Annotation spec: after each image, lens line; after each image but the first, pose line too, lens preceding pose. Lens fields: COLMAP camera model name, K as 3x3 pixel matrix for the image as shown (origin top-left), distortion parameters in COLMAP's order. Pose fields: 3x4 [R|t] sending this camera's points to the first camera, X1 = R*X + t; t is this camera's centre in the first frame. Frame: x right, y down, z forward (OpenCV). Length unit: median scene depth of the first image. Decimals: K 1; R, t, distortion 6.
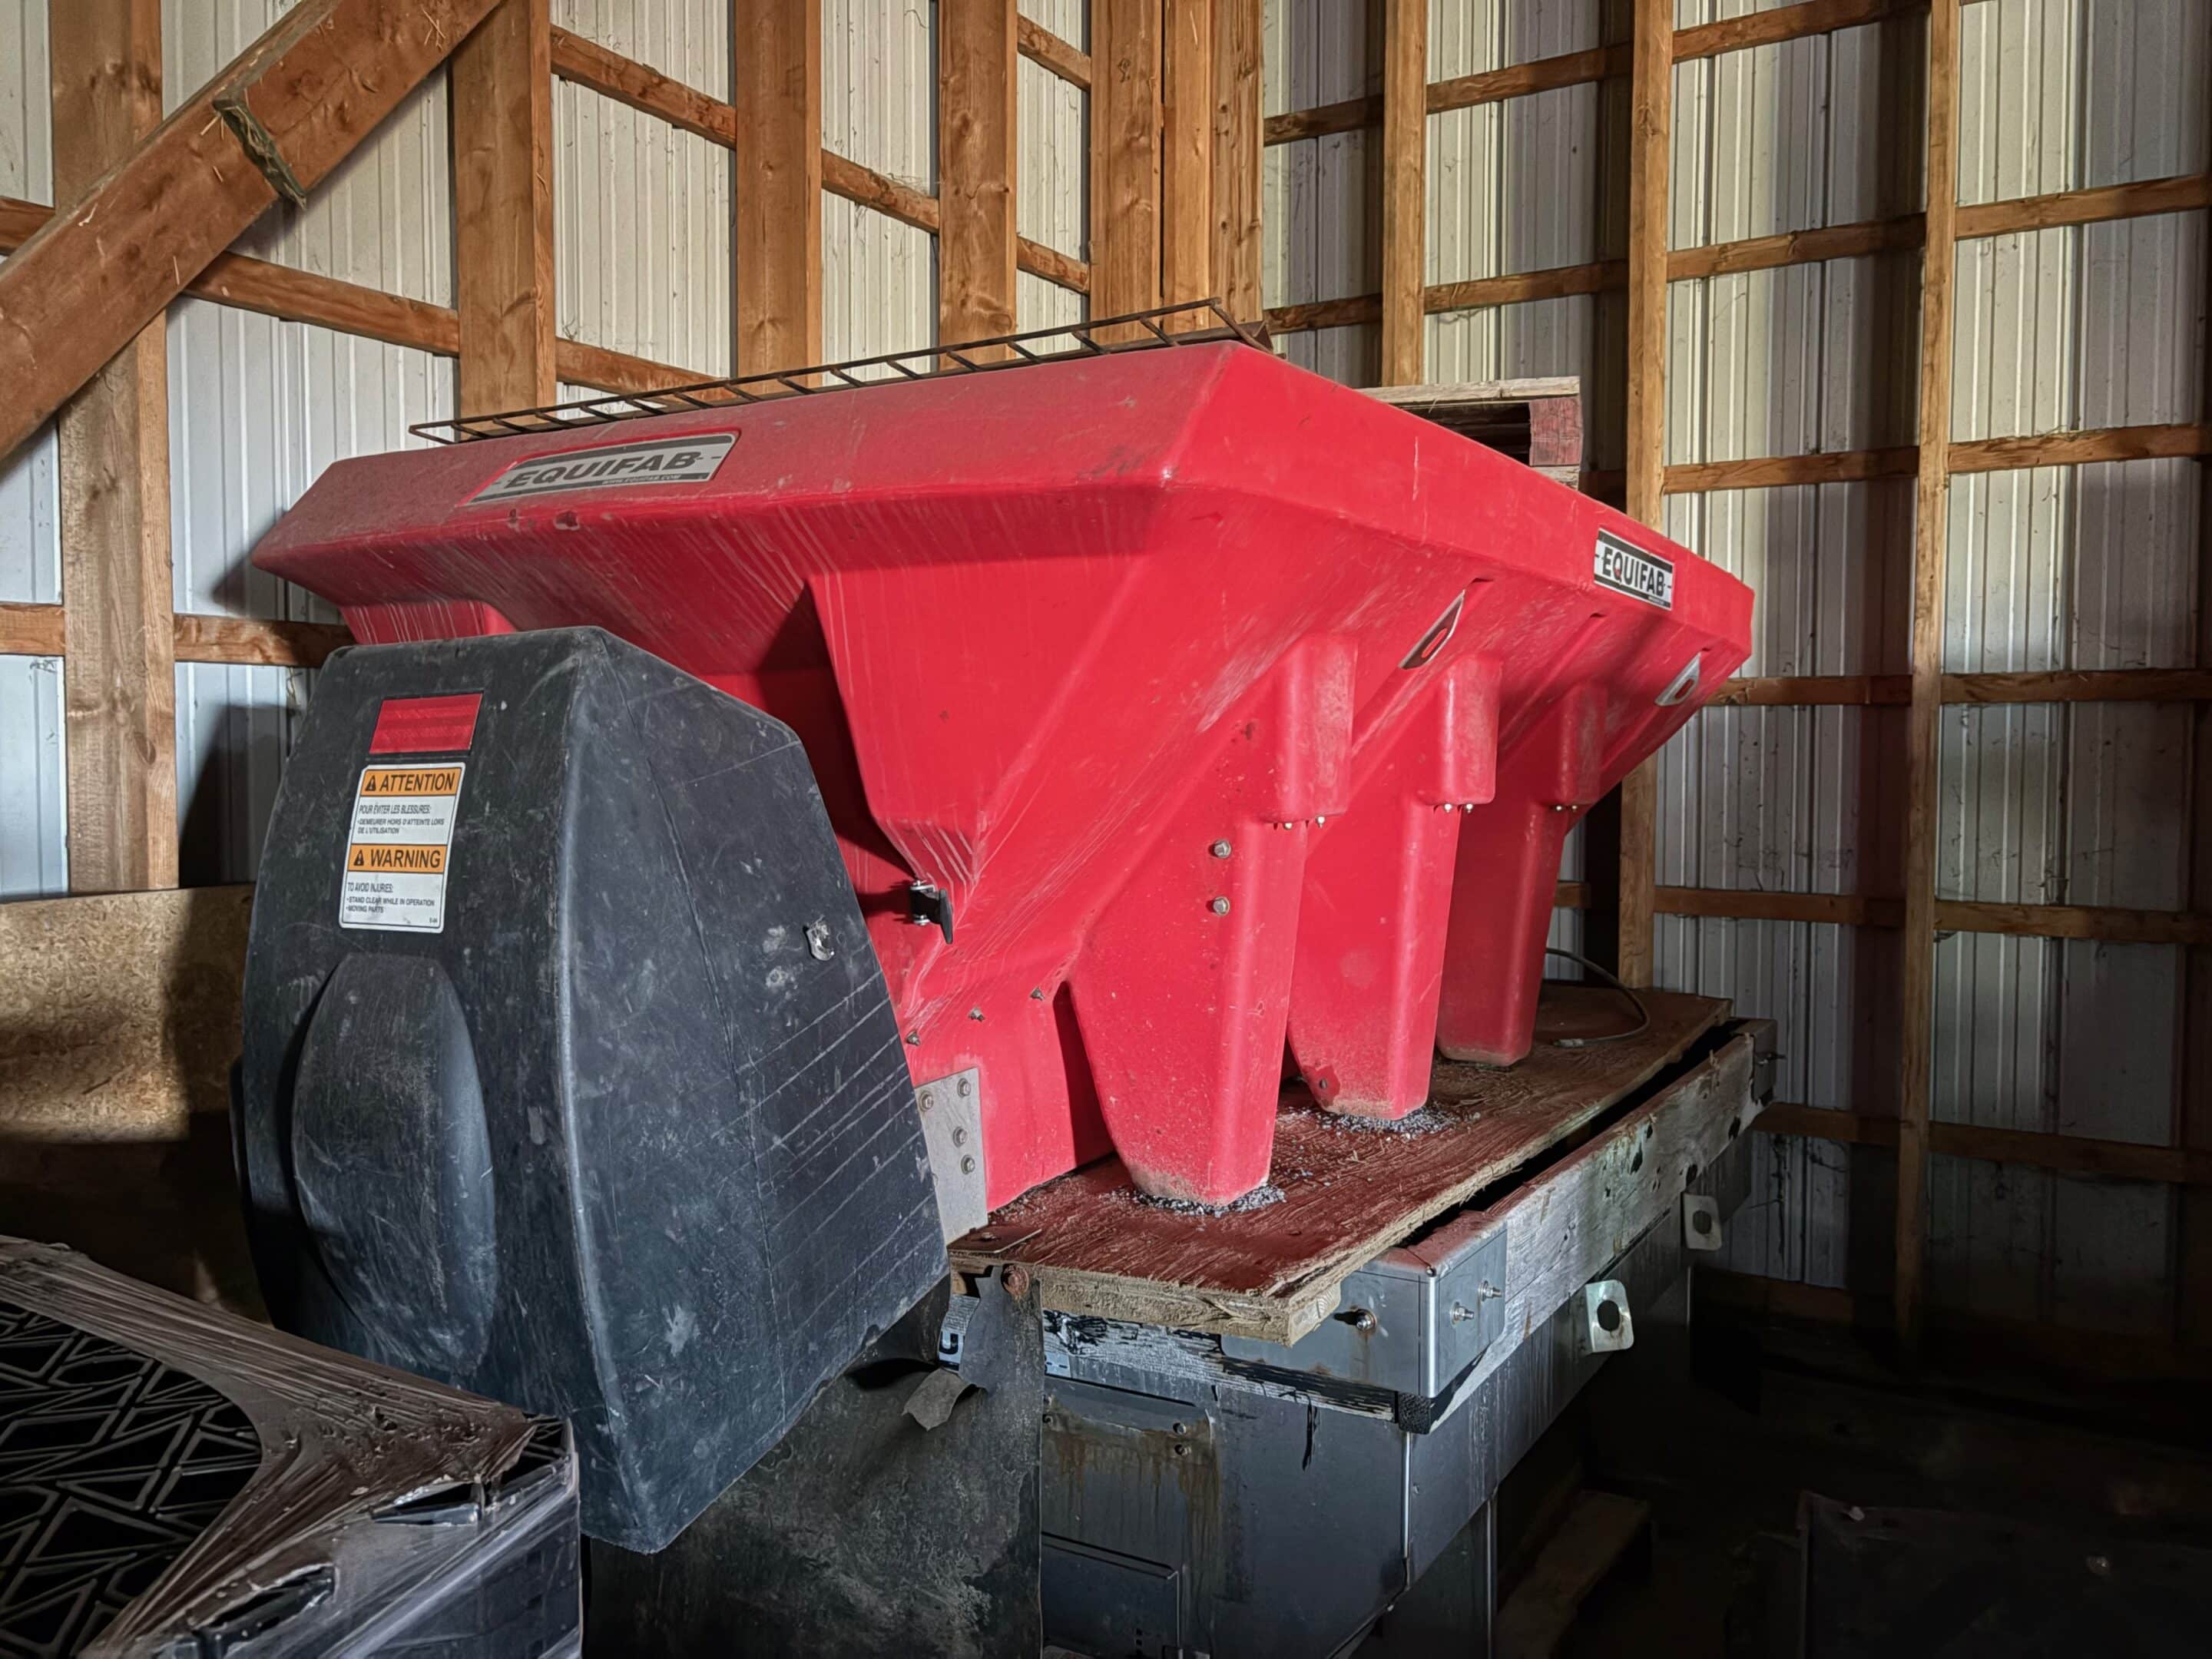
lens RADIAL K [[1689.7, 0, 1106.0], [0, 1689.7, 829.5], [0, 0, 1]] dist [0.025892, -0.002541]
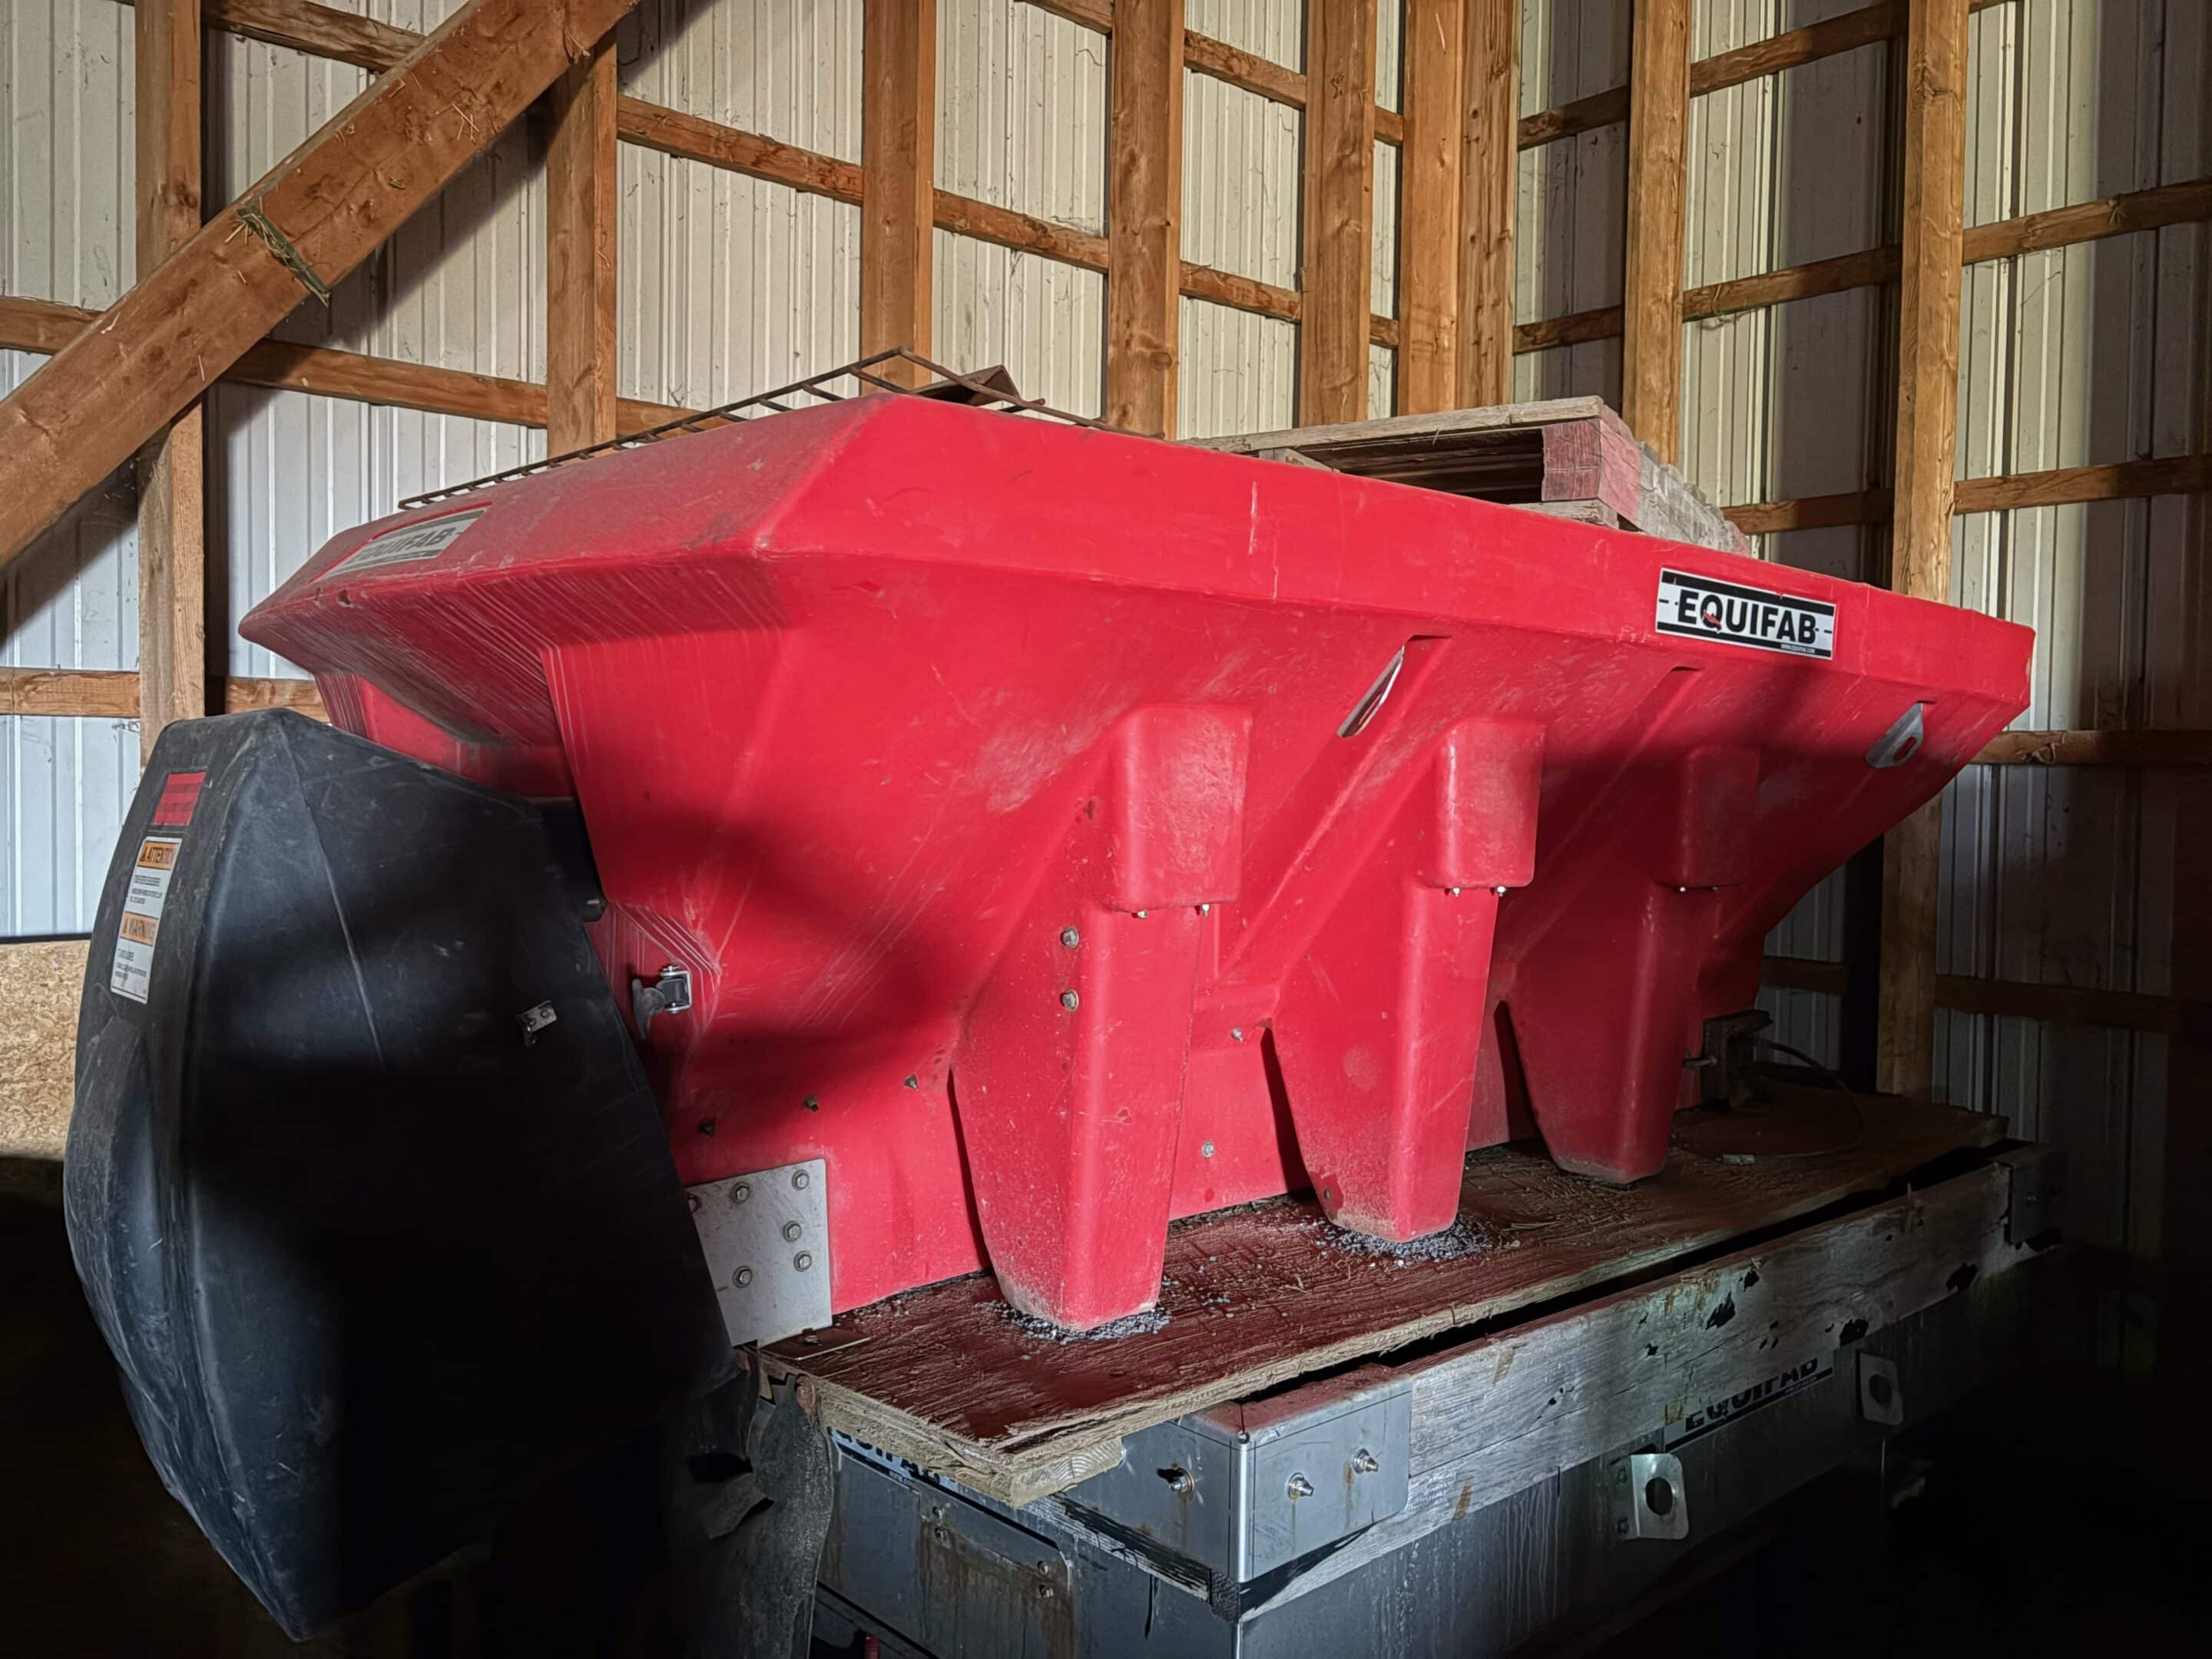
lens RADIAL K [[1693.2, 0, 1095.0], [0, 1693.2, 836.6], [0, 0, 1]] dist [-0.001334, 0.049114]
pose [[0.957657, 0.023696, -0.286934, 0.262487], [-0.027299, 0.999591, -0.008561, -0.027608], [0.286613, 0.016032, 0.957912, 0.101129]]
